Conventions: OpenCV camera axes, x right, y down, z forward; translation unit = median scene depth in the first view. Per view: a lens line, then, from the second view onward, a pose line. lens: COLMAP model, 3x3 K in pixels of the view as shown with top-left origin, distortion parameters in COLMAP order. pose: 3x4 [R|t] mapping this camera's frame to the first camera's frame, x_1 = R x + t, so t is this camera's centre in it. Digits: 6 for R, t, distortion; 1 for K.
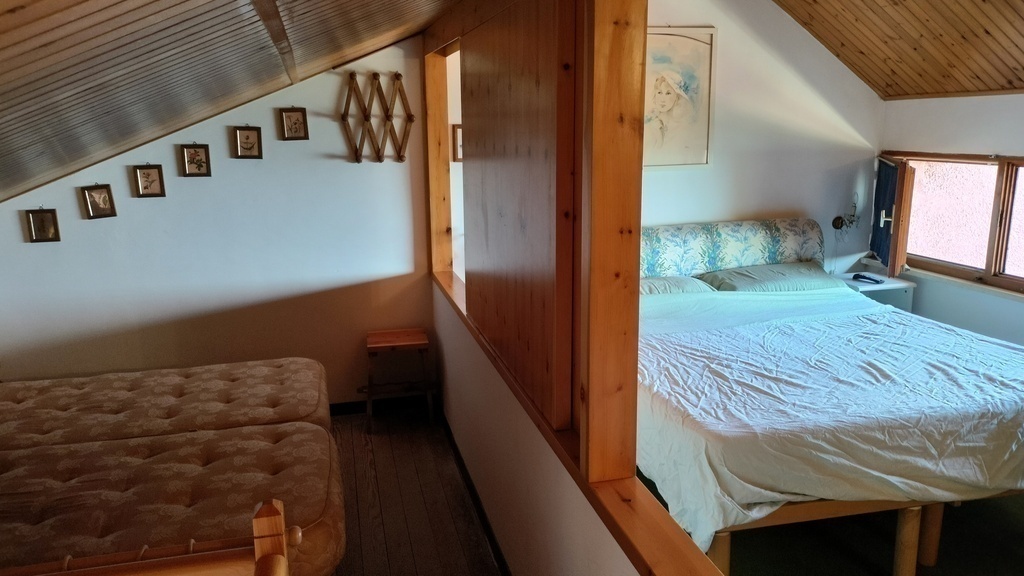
lens RADIAL K [[774.3, 0, 512.0], [0, 774.3, 288.0], [0, 0, 1]] dist [0.069959, -0.090613]
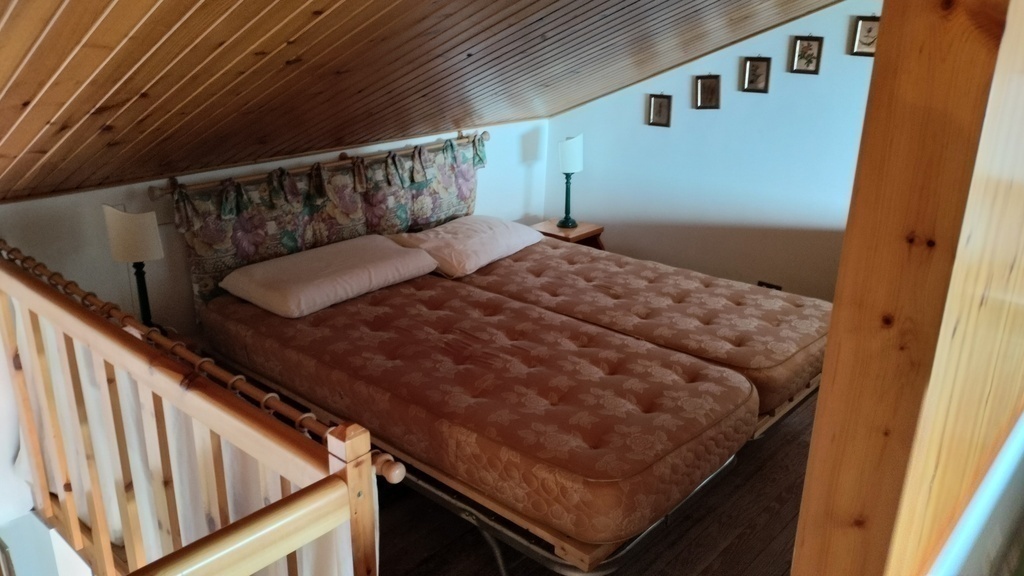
lens RADIAL K [[774.3, 0, 512.0], [0, 774.3, 288.0], [0, 0, 1]] dist [0.069959, -0.090613]
pose [[0.563979, 0.291840, -0.772501, 0.439853], [-0.190418, 0.956219, 0.222229, -0.118383], [0.803535, 0.021766, 0.594859, 0.563854]]
